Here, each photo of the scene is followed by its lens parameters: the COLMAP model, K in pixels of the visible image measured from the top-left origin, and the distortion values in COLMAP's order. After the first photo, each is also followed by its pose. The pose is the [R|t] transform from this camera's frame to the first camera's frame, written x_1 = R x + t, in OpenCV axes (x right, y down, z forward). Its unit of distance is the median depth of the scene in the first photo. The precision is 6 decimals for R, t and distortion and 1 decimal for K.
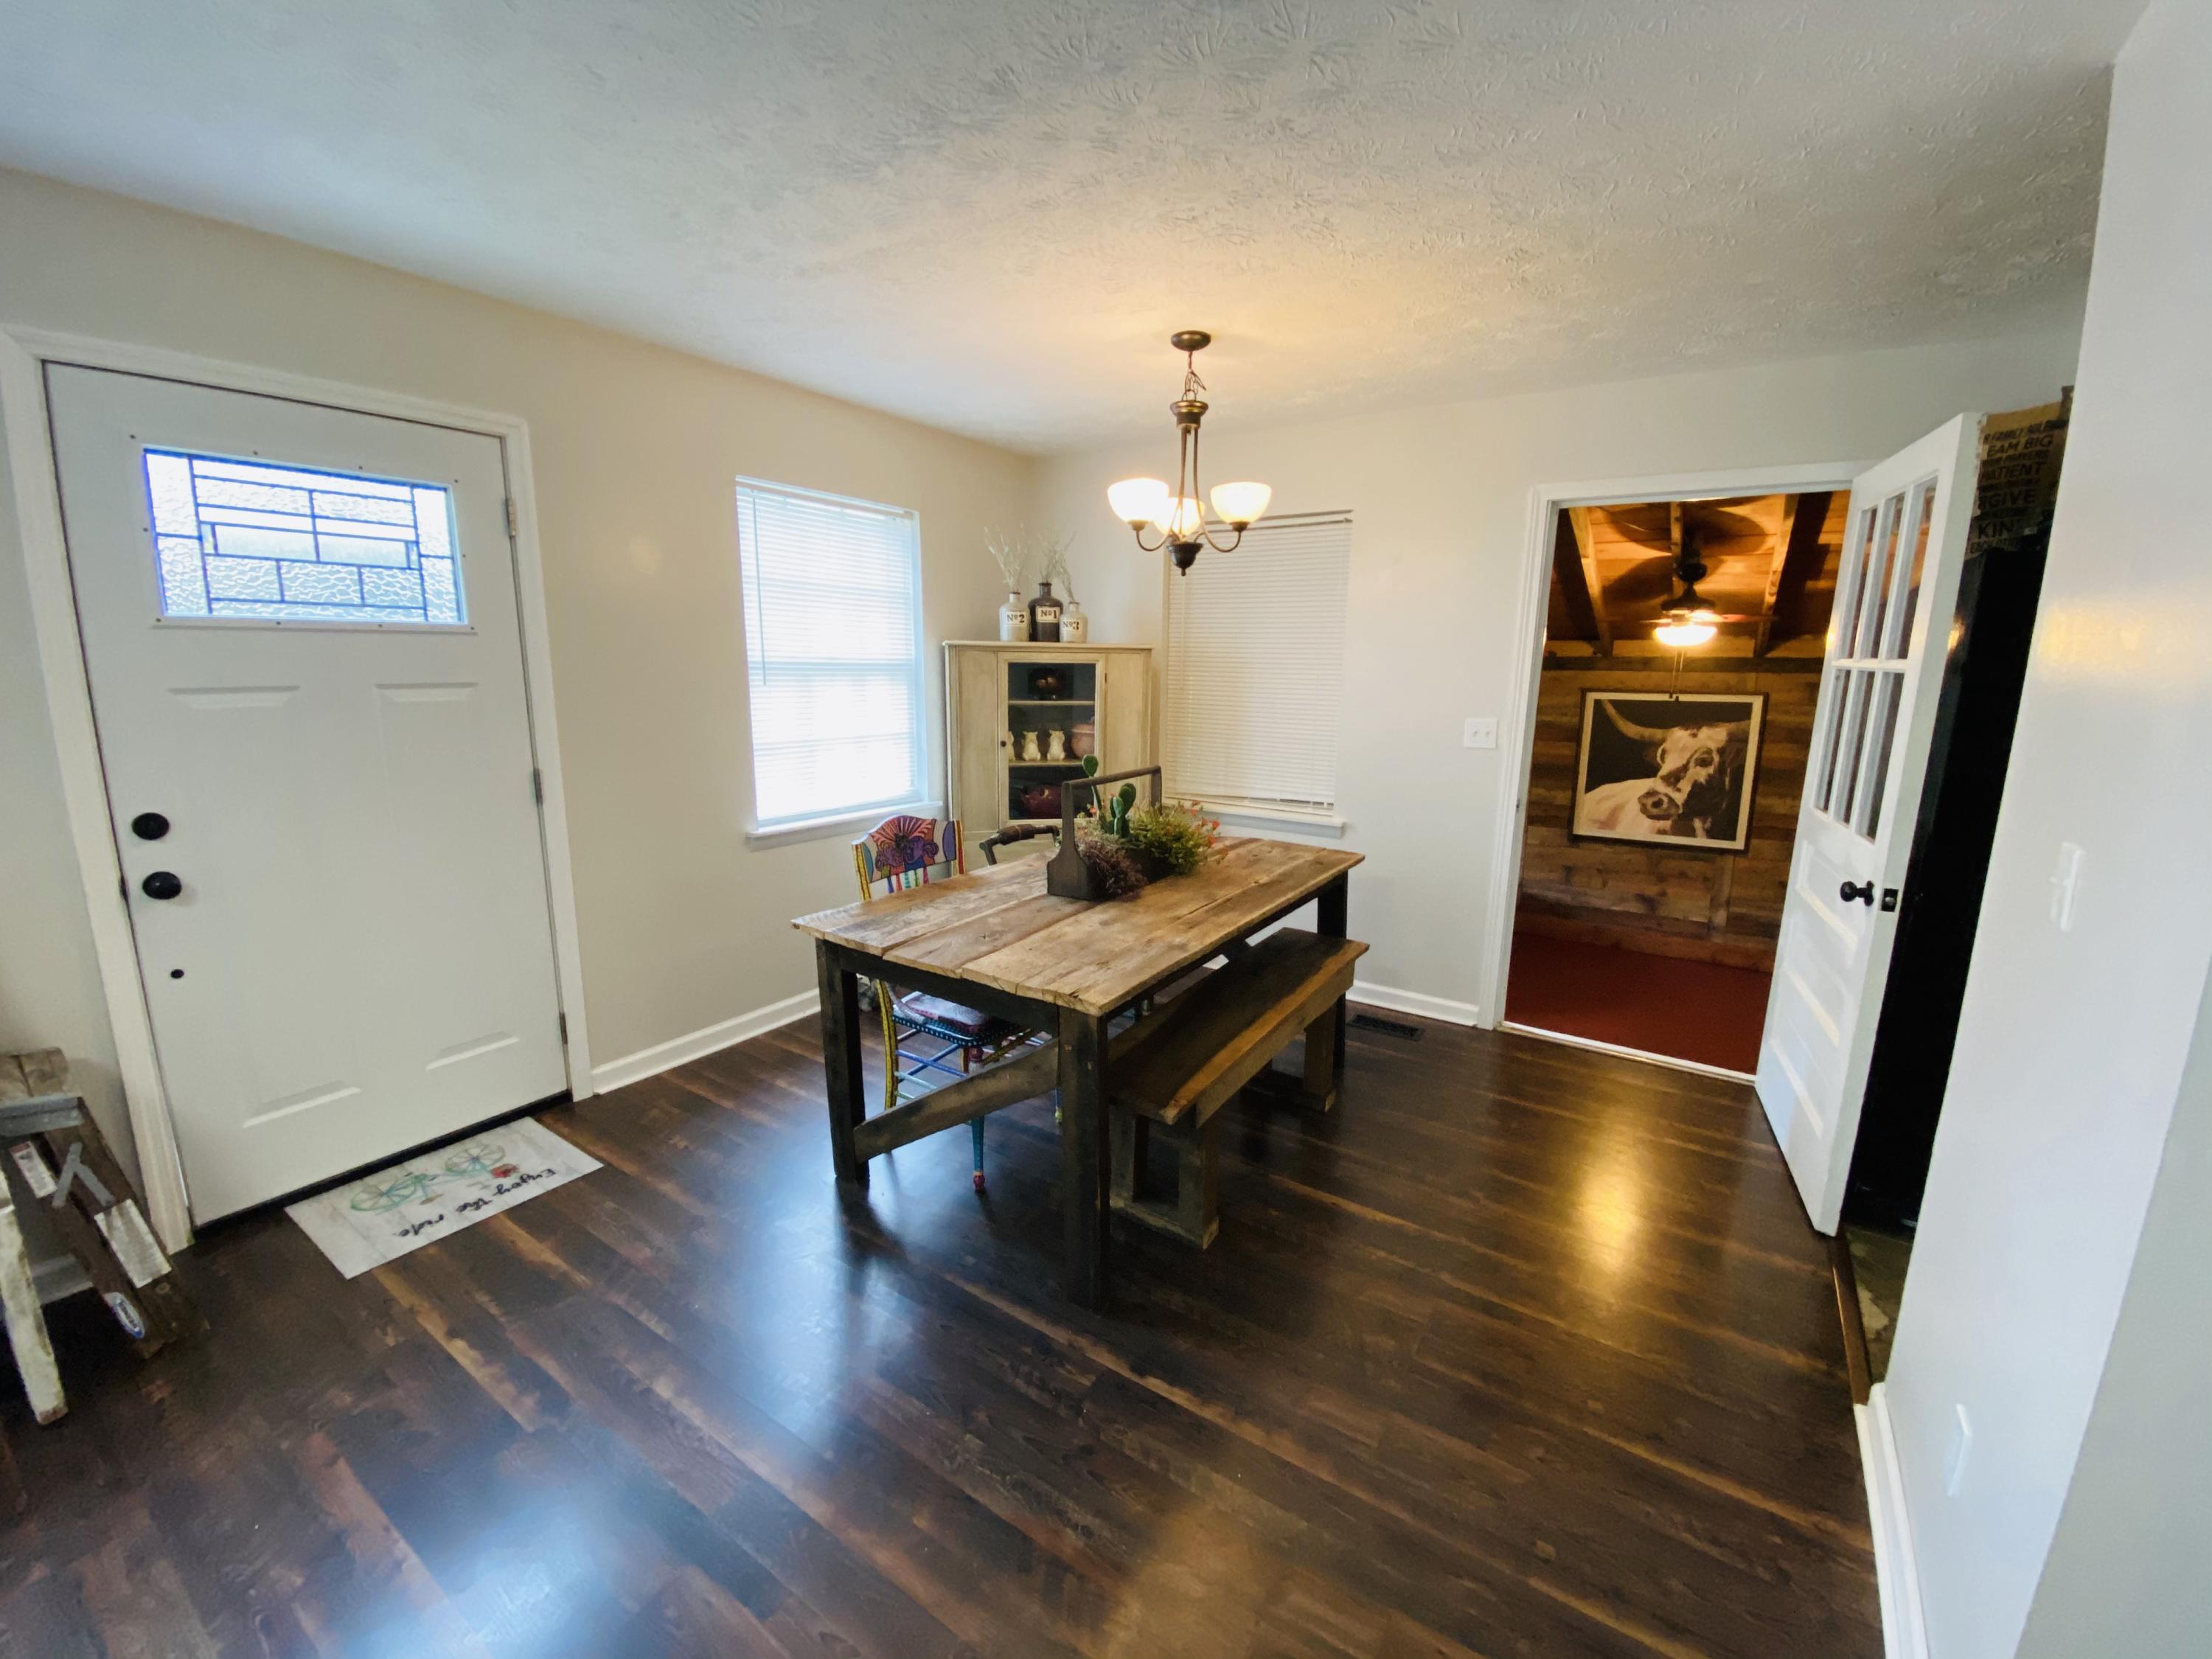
lens RADIAL K [[898.0, 0, 1116.5], [0, 898.0, 830.4], [0, 0, 1]] dist [0.033553, -0.025448]
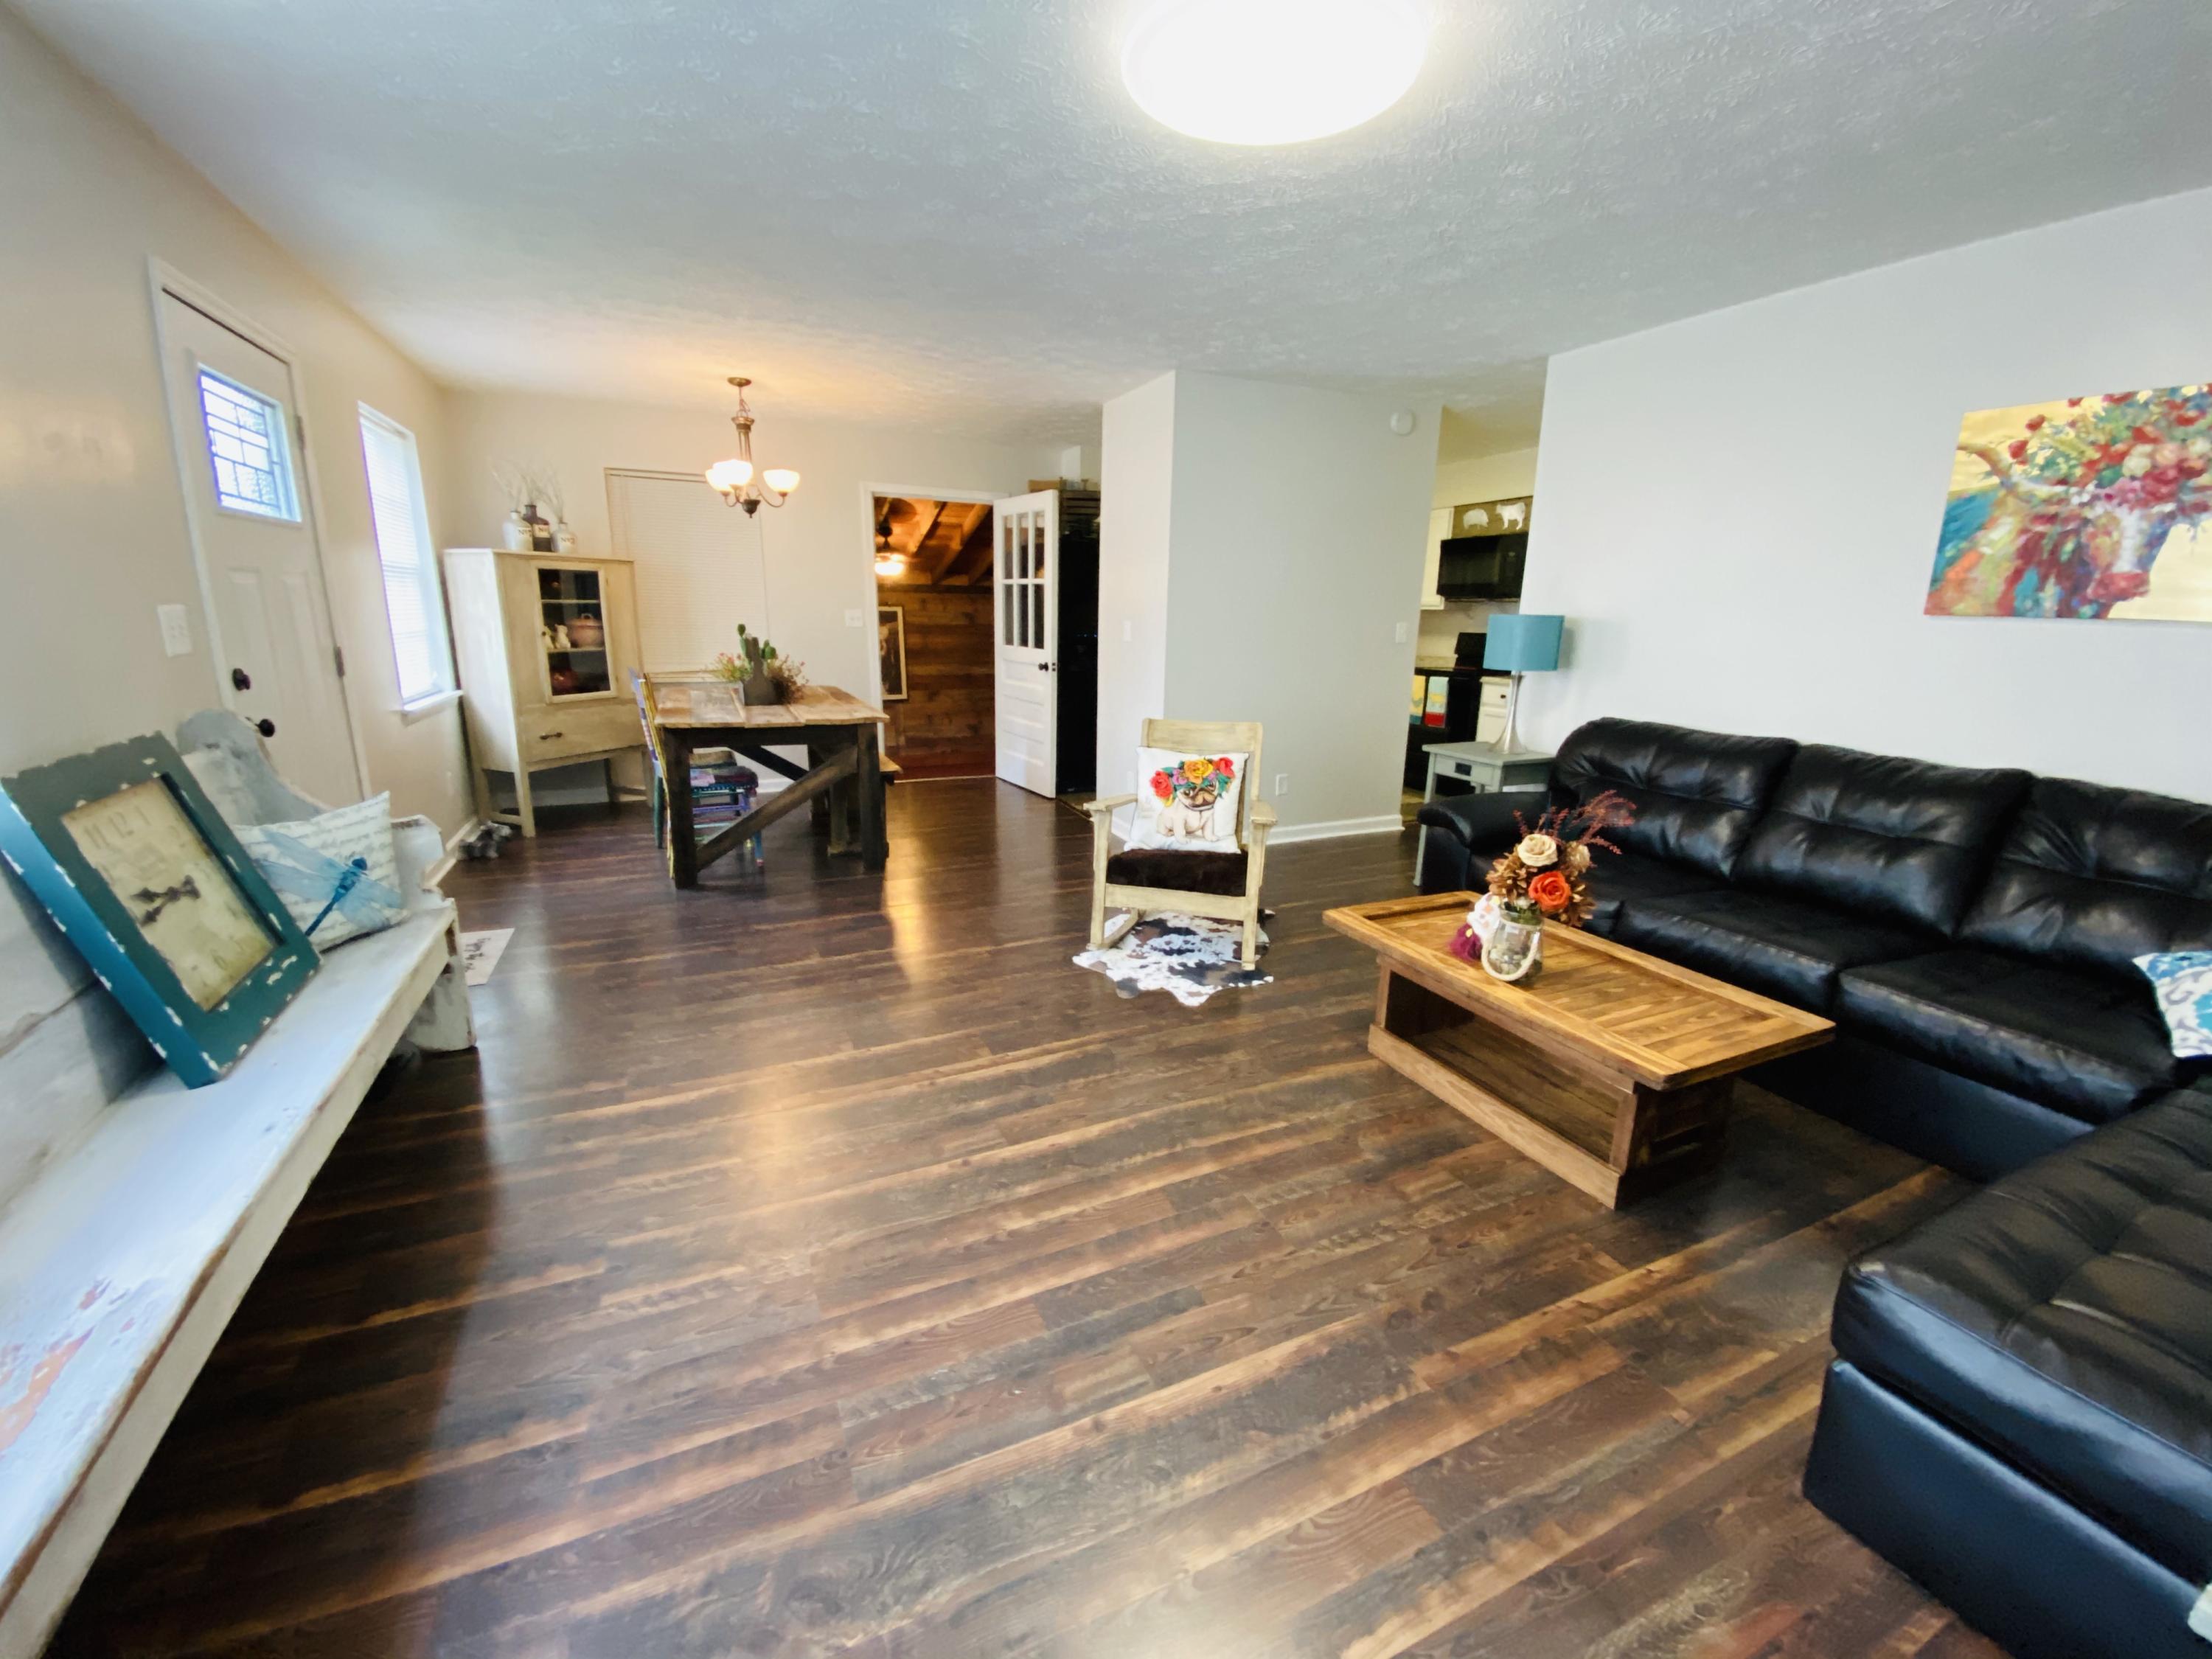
lens RADIAL K [[898.0, 0, 1116.5], [0, 898.0, 830.4], [0, 0, 1]] dist [0.033553, -0.025448]
pose [[0.524762, -0.205202, 0.826146, -0.812718], [0.150178, 0.977605, 0.147430, 0.107421], [-0.837897, 0.046704, 0.543826, -0.358641]]
